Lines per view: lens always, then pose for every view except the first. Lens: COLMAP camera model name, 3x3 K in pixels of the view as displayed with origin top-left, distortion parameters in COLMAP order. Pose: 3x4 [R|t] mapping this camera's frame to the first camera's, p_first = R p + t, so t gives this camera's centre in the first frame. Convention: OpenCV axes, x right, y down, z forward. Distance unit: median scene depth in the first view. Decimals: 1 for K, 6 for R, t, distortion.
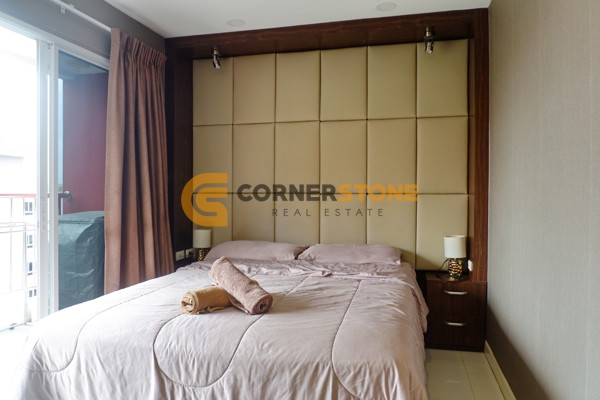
lens RADIAL K [[428.3, 0, 300.0], [0, 428.3, 200.0], [0, 0, 1]] dist [-0.022979, -0.000917]
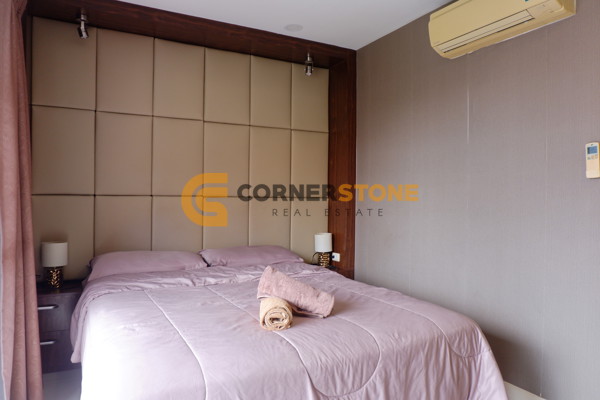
lens RADIAL K [[428.3, 0, 300.0], [0, 428.3, 200.0], [0, 0, 1]] dist [-0.022979, -0.000917]
pose [[0.729280, -0.001952, 0.684213, -0.997341], [0.001419, 0.999998, 0.001341, -0.018309], [-0.684214, -0.000007, 0.729281, 0.341015]]
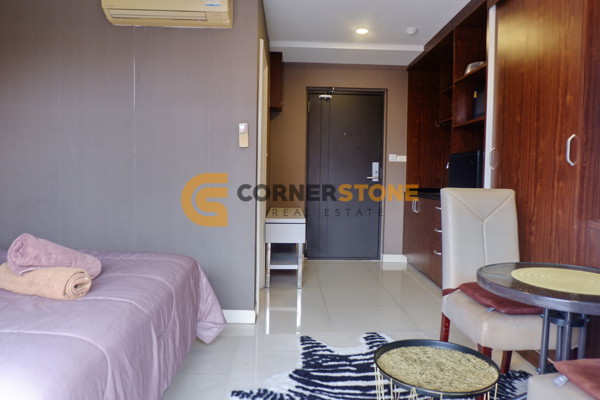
lens RADIAL K [[424.6, 0, 309.4], [0, 424.6, 199.1], [0, 0, 1]] dist [-0.017396, -0.000450]
pose [[-0.303866, -0.069416, 0.950183, -1.364005], [-0.013712, 0.997557, 0.068492, 0.013057], [-0.952616, 0.007784, -0.304076, 0.954248]]
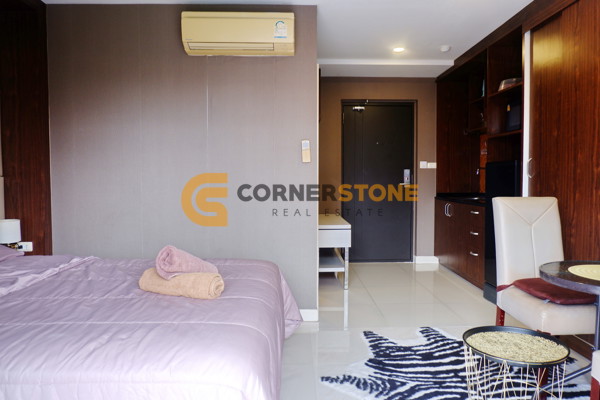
lens RADIAL K [[428.0, 0, 316.4], [0, 428.0, 199.9], [0, 0, 1]] dist [-0.015400, 0.000094]
pose [[-0.303981, -0.058709, 0.950868, -1.502036], [0.006300, 0.997954, 0.063630, -0.032640], [-0.952657, 0.025333, -0.302989, 1.254221]]
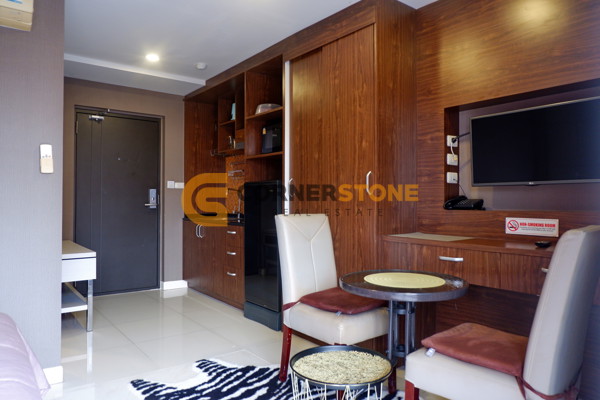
lens RADIAL K [[414.6, 0, 300.0], [0, 414.6, 200.0], [0, 0, 1]] dist [-0.014487, 0.005047]
pose [[-0.796724, -0.010885, 0.604245, -1.162157], [-0.007922, 0.999940, 0.007567, -0.000931], [-0.604291, 0.001242, -0.796763, 1.319117]]
